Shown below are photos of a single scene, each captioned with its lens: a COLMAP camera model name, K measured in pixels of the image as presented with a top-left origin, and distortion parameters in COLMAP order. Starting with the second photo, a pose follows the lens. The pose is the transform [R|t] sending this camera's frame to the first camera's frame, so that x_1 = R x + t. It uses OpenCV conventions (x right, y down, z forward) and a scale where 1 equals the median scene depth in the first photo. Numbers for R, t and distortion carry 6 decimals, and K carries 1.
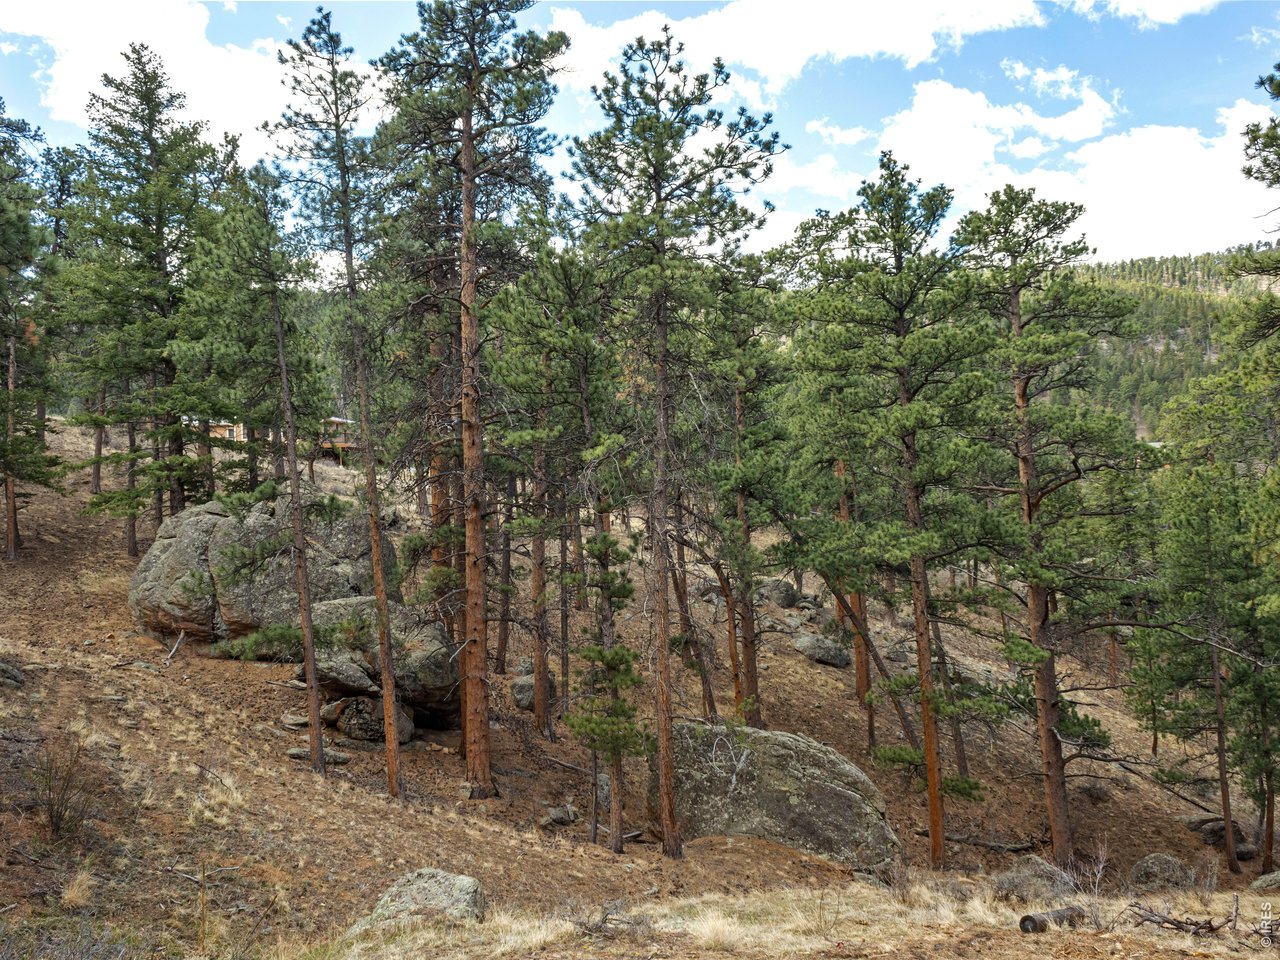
lens RADIAL K [[1232.0, 0, 644.4], [0, 1232.0, 477.0], [0, 0, 1]] dist [0.085466, 0.000000]
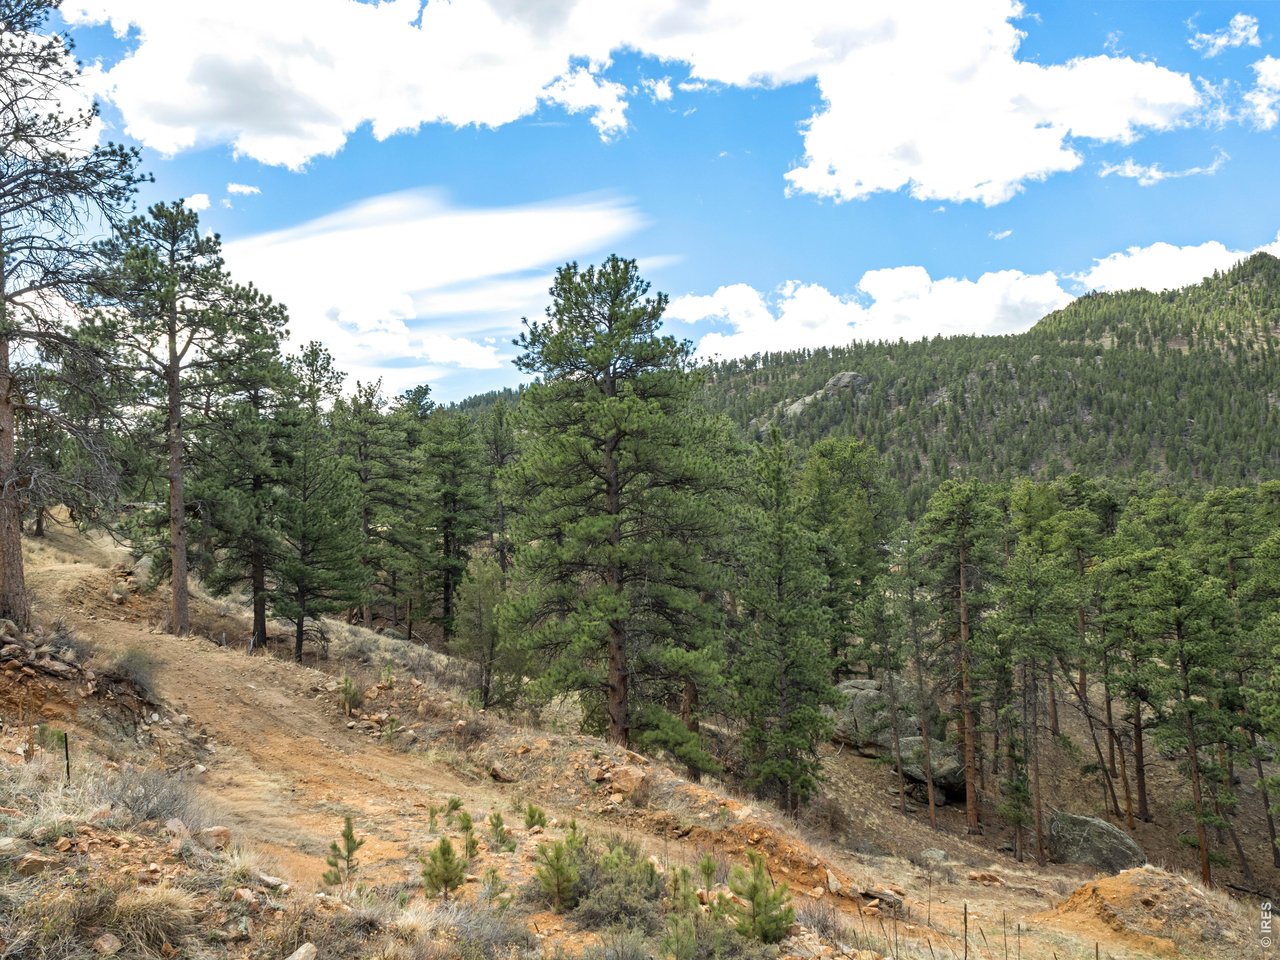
lens RADIAL K [[1232.0, 0, 649.6], [0, 1232.0, 484.7], [0, 0, 1]] dist [0.085466, 0.000000]
pose [[0.895990, -0.012009, -0.443911, 0.354972], [0.002550, 0.999757, -0.021899, -0.332708], [0.444066, 0.018489, 0.895803, -1.318226]]
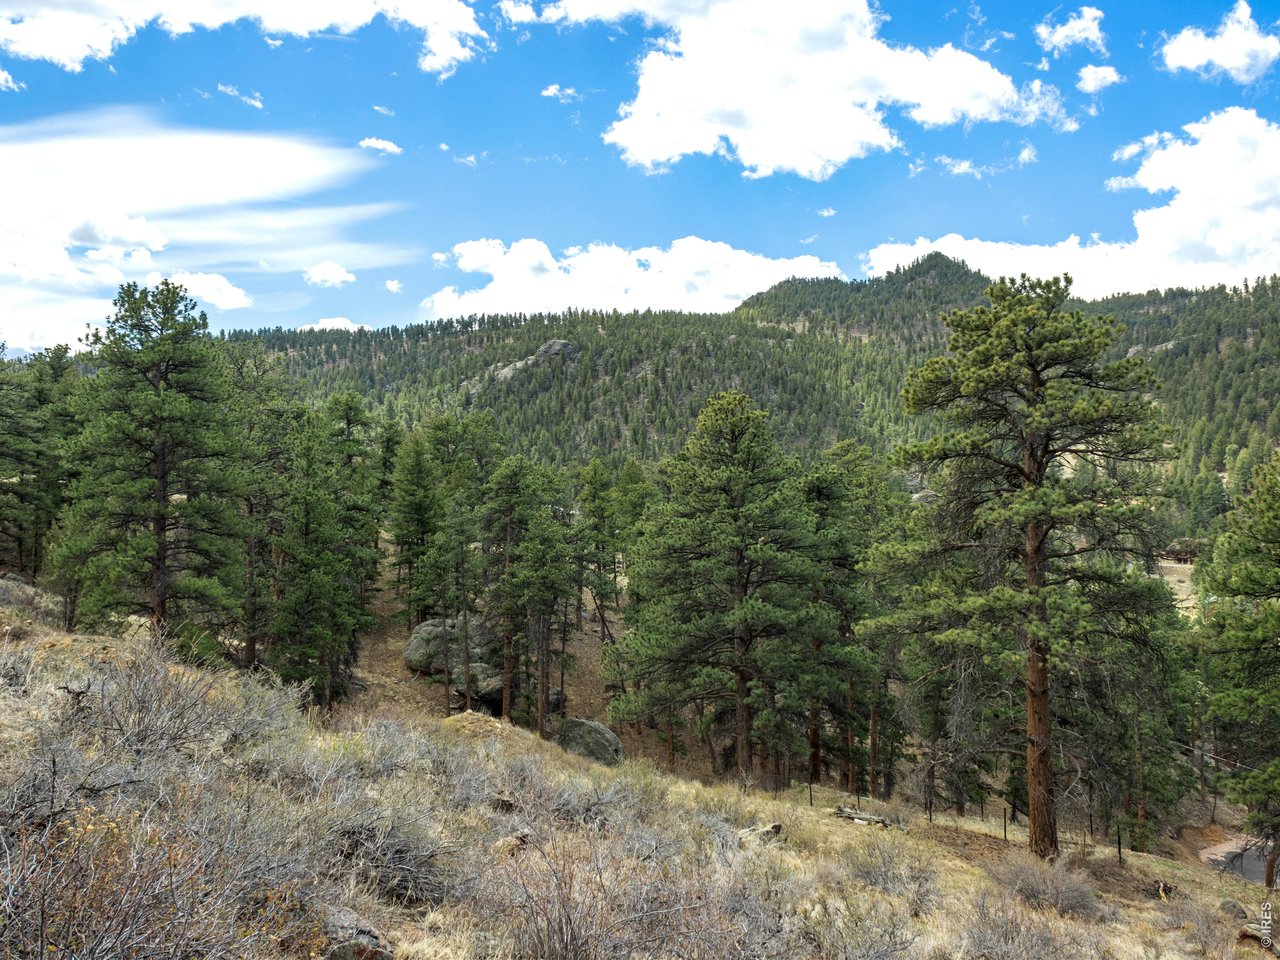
lens RADIAL K [[1232.0, 0, 632.8], [0, 1232.0, 483.9], [0, 0, 1]] dist [0.085466, 0.000000]
pose [[0.969803, 0.031845, -0.241801, 0.815376], [-0.031663, 0.999488, 0.004640, -0.351300], [0.241825, 0.003156, 0.970315, -1.702363]]
